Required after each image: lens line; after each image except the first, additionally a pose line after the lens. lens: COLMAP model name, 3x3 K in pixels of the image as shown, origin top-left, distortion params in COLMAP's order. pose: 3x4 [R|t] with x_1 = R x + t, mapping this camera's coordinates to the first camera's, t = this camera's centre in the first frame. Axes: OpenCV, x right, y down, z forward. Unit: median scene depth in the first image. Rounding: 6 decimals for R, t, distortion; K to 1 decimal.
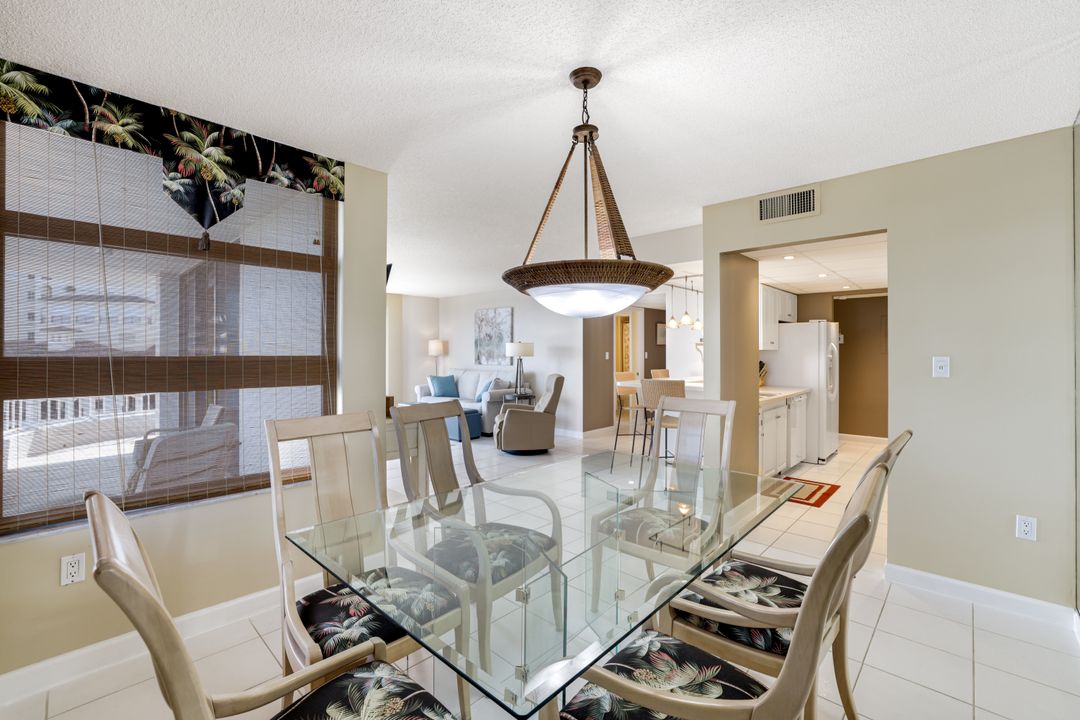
lens RADIAL K [[466.9, 0, 538.0], [0, 466.9, 352.1], [0, 0, 1]] dist [-0.019365, 0.000686]
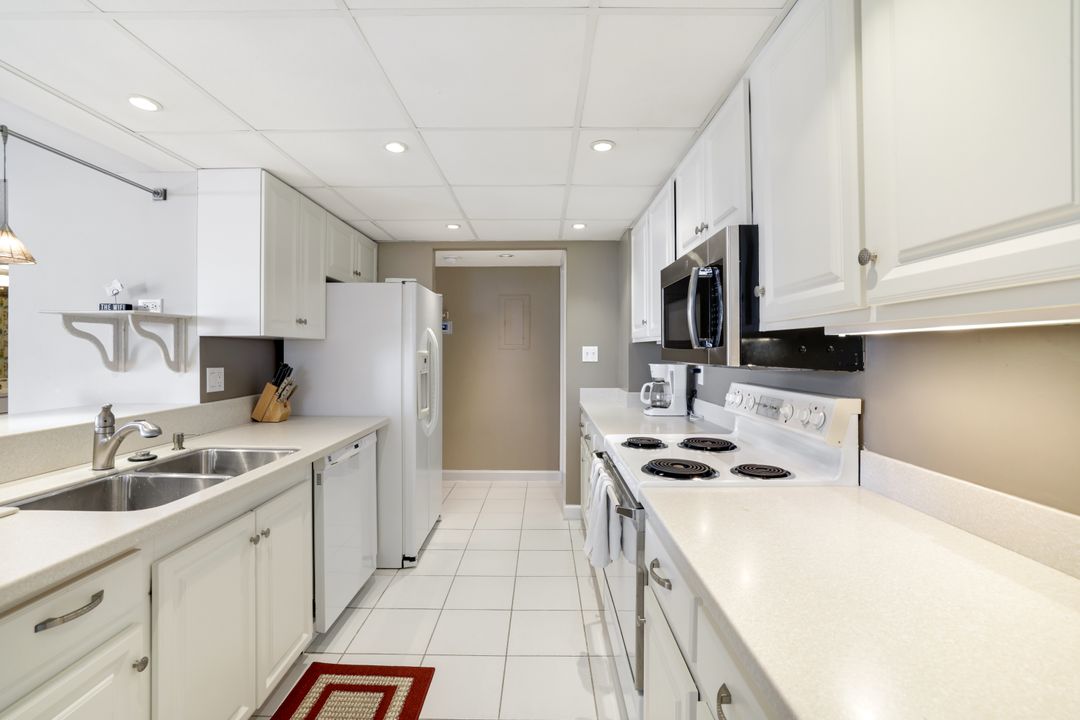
lens RADIAL K [[466.9, 0, 536.1], [0, 466.9, 356.3], [0, 0, 1]] dist [-0.019365, 0.000686]
pose [[0.740998, -0.007001, 0.671471, 0.263622], [0.000058, 0.999946, 0.010362, 0.005149], [-0.671508, -0.007639, 0.740958, 0.373196]]
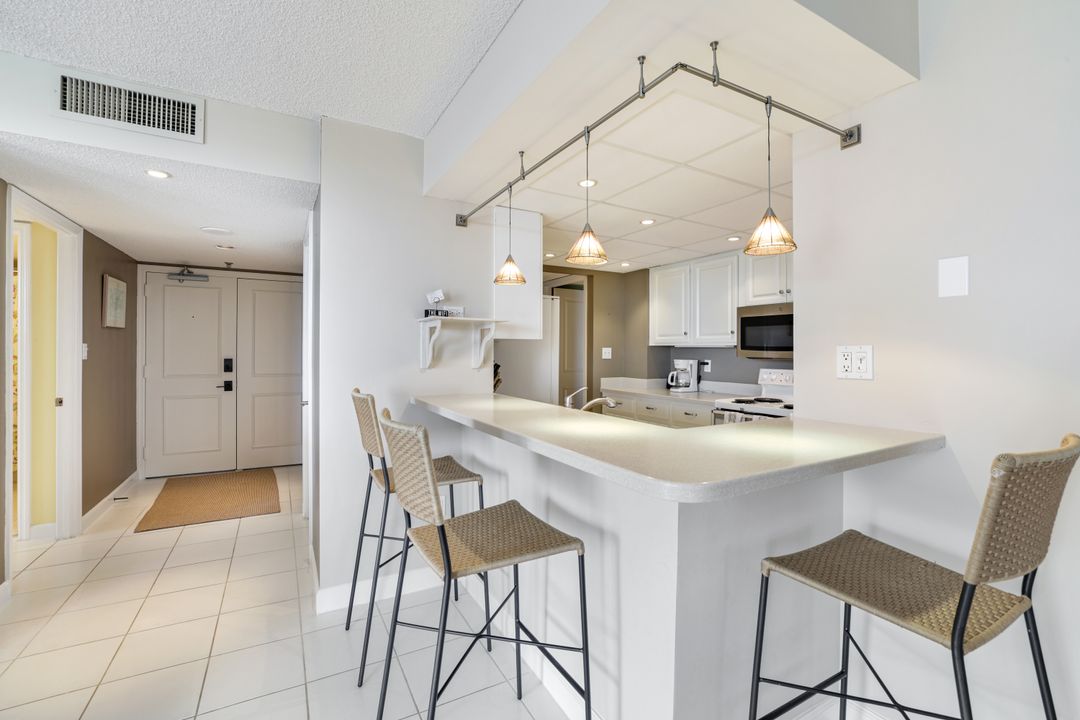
lens RADIAL K [[466.9, 0, 540.9], [0, 466.9, 351.5], [0, 0, 1]] dist [-0.019365, 0.000686]
pose [[0.306518, 0.001167, 0.951864, -0.015983], [-0.002026, 0.999998, -0.000574, 0.005680], [-0.951863, -0.001752, 0.306520, 0.566098]]
